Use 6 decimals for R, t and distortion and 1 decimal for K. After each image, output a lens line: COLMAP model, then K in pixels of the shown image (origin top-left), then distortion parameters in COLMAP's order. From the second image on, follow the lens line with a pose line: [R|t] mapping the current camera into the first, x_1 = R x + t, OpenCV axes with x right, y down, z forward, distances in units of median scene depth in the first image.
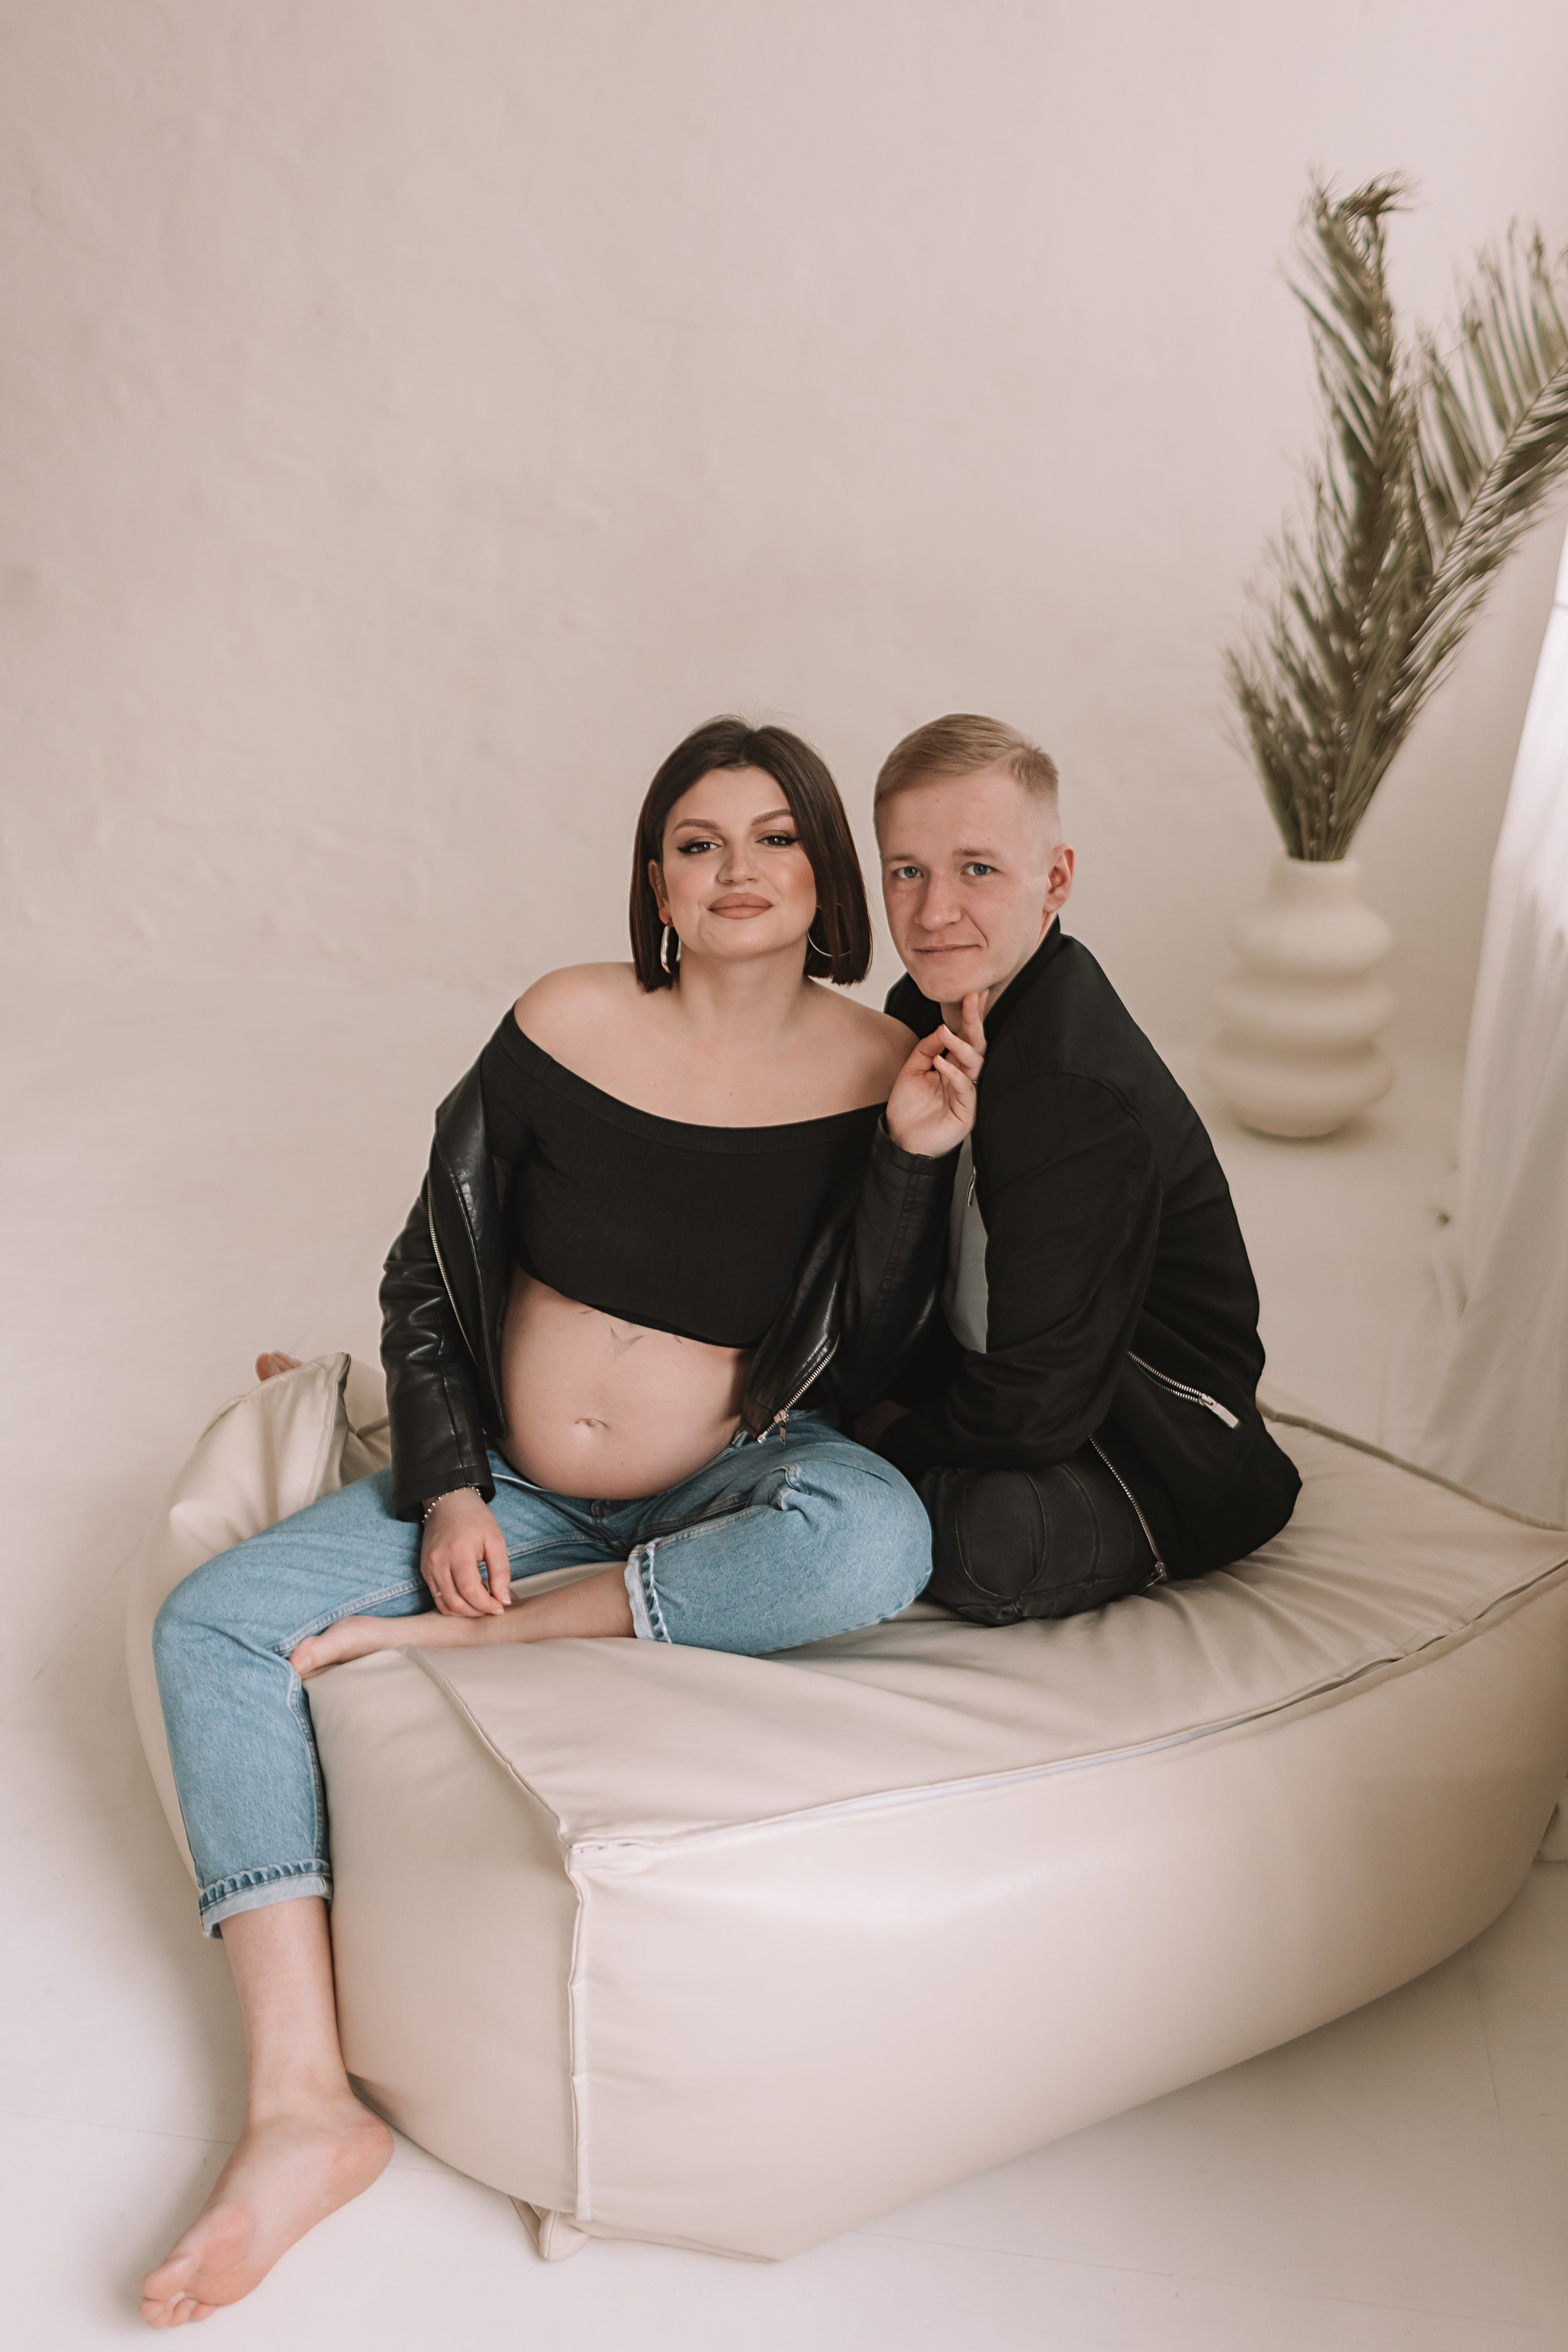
lens RADIAL K [[2379.7, 0, 784.0], [0, 2379.7, 1176.0], [0, 0, 1]] dist [0.006782, -0.019721]
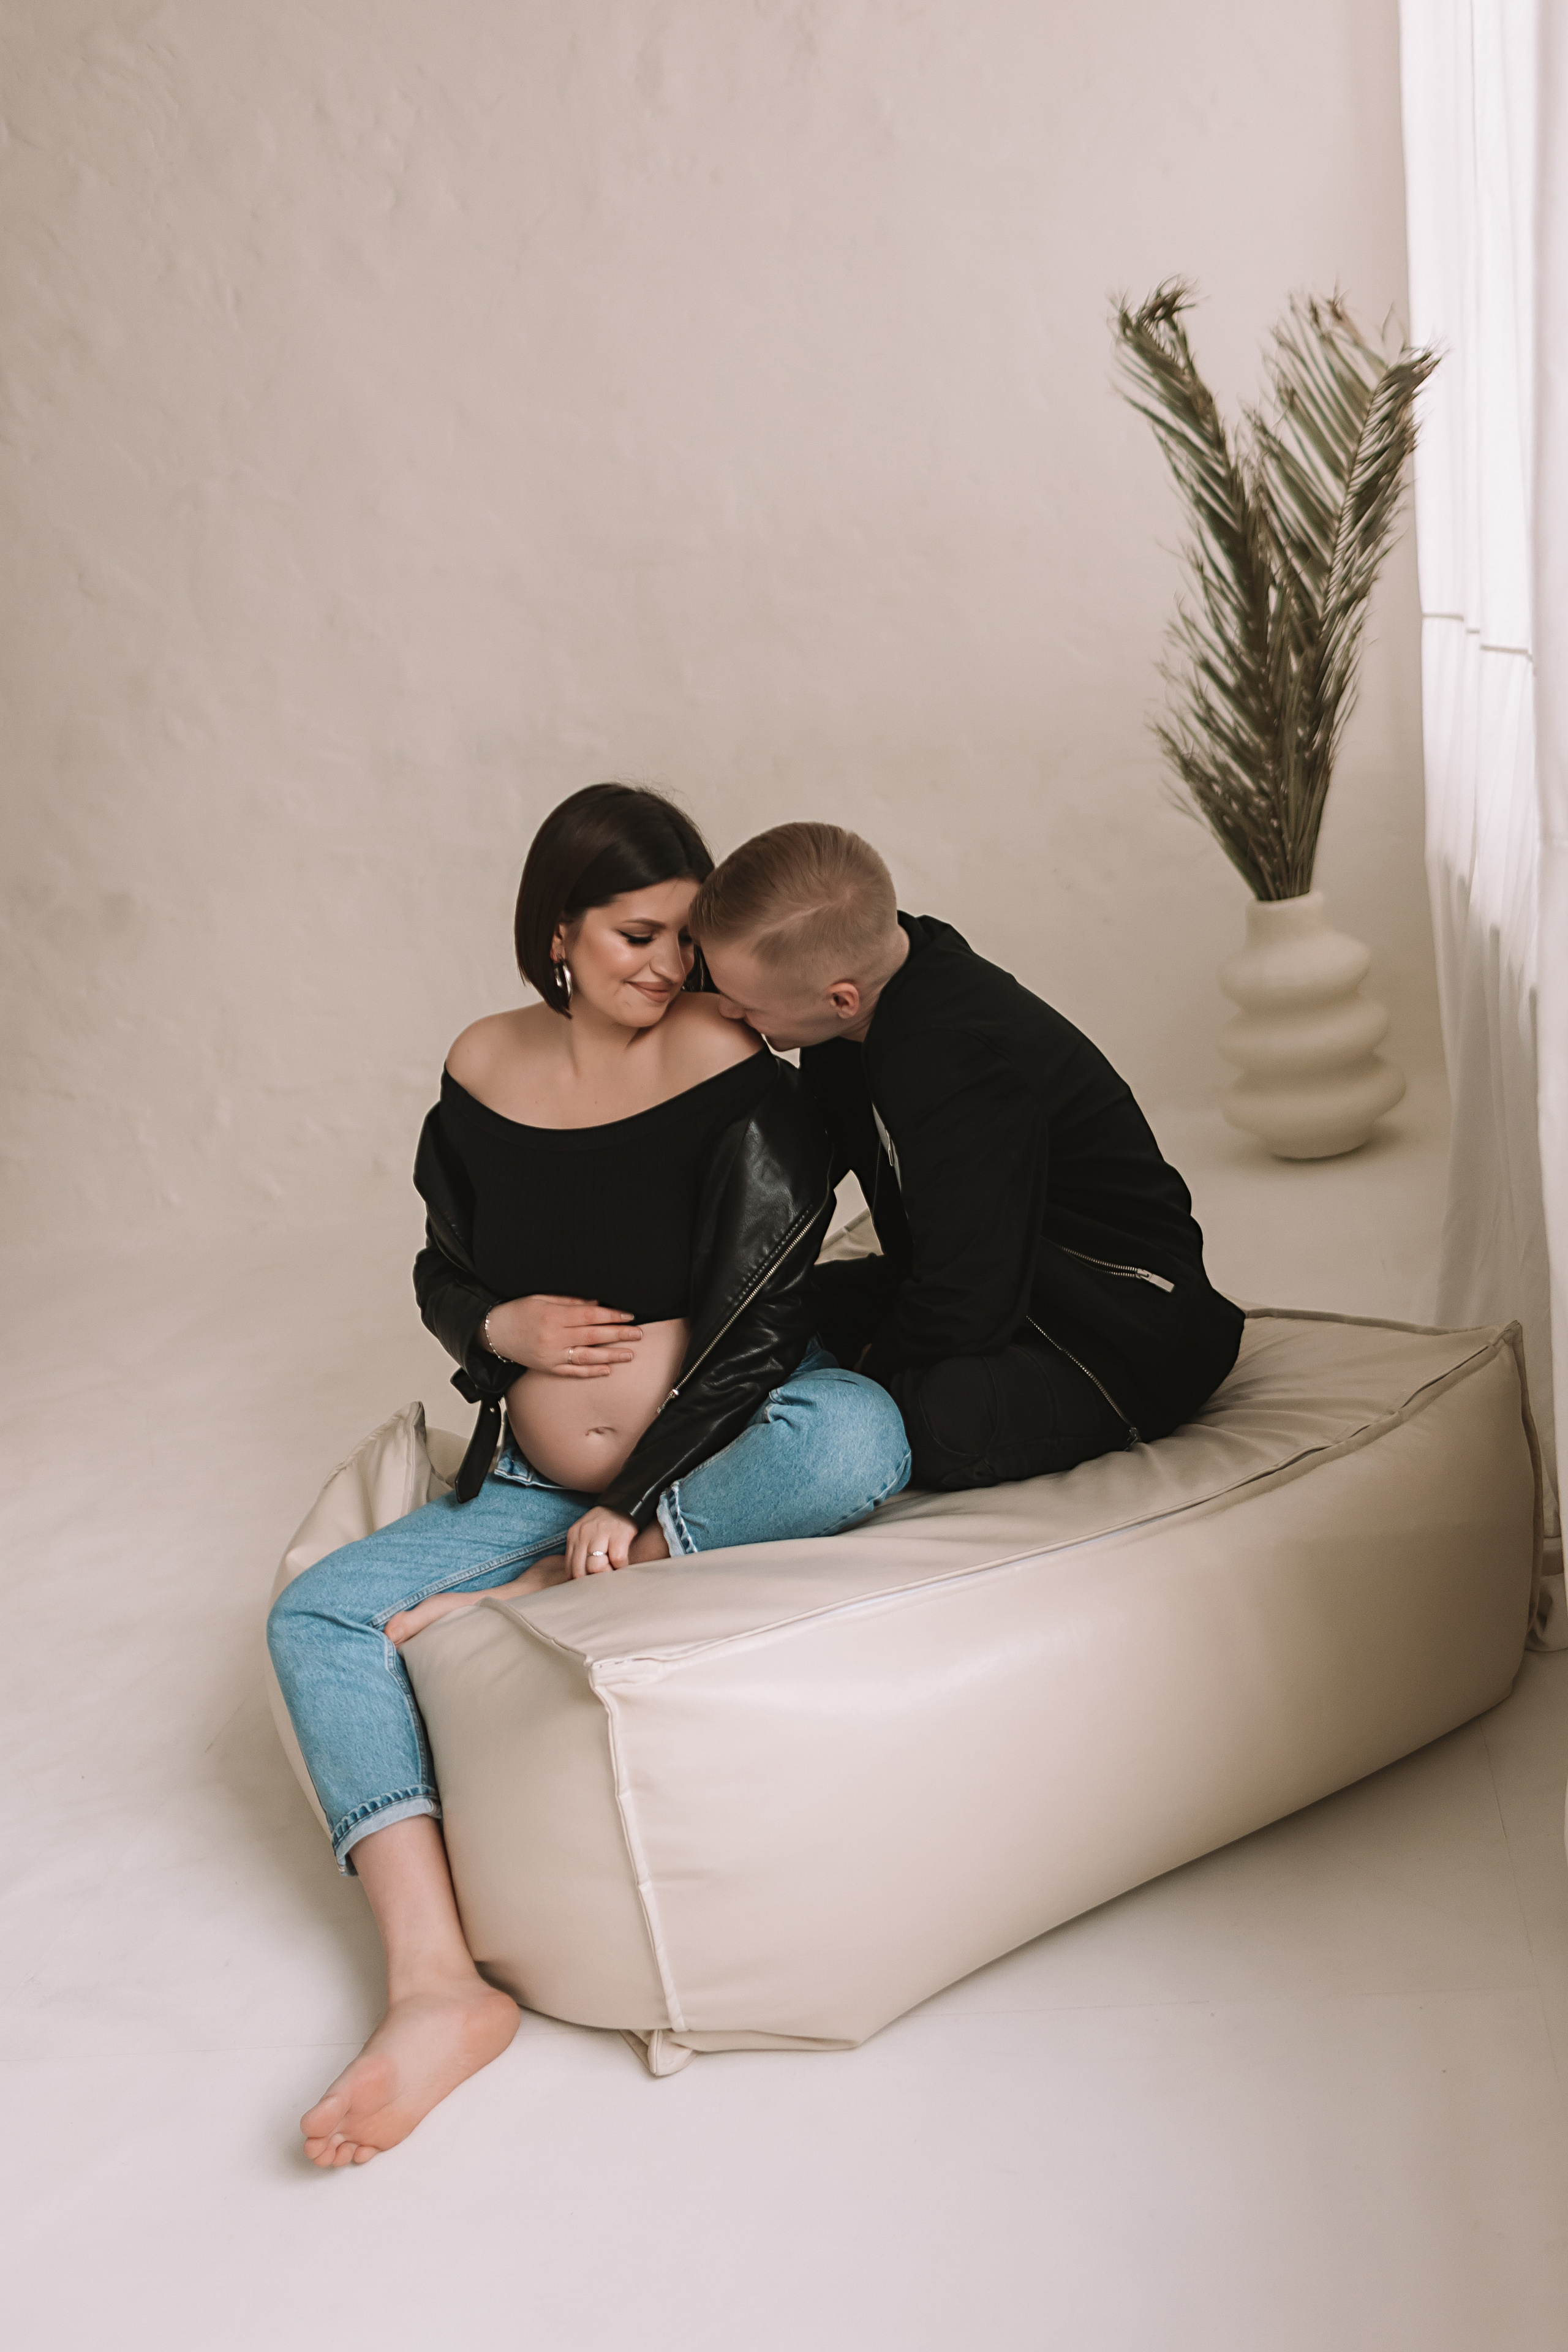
lens RADIAL K [[2392.7, 0, 784.0], [0, 2392.7, 1176.0], [0, 0, 1]] dist [-0.026489, 0.007803]
pose [[0.978597, -0.188790, -0.081888, 0.117436], [0.176207, 0.974285, -0.140426, 0.182410], [0.106293, 0.122991, 0.986699, -0.145612]]
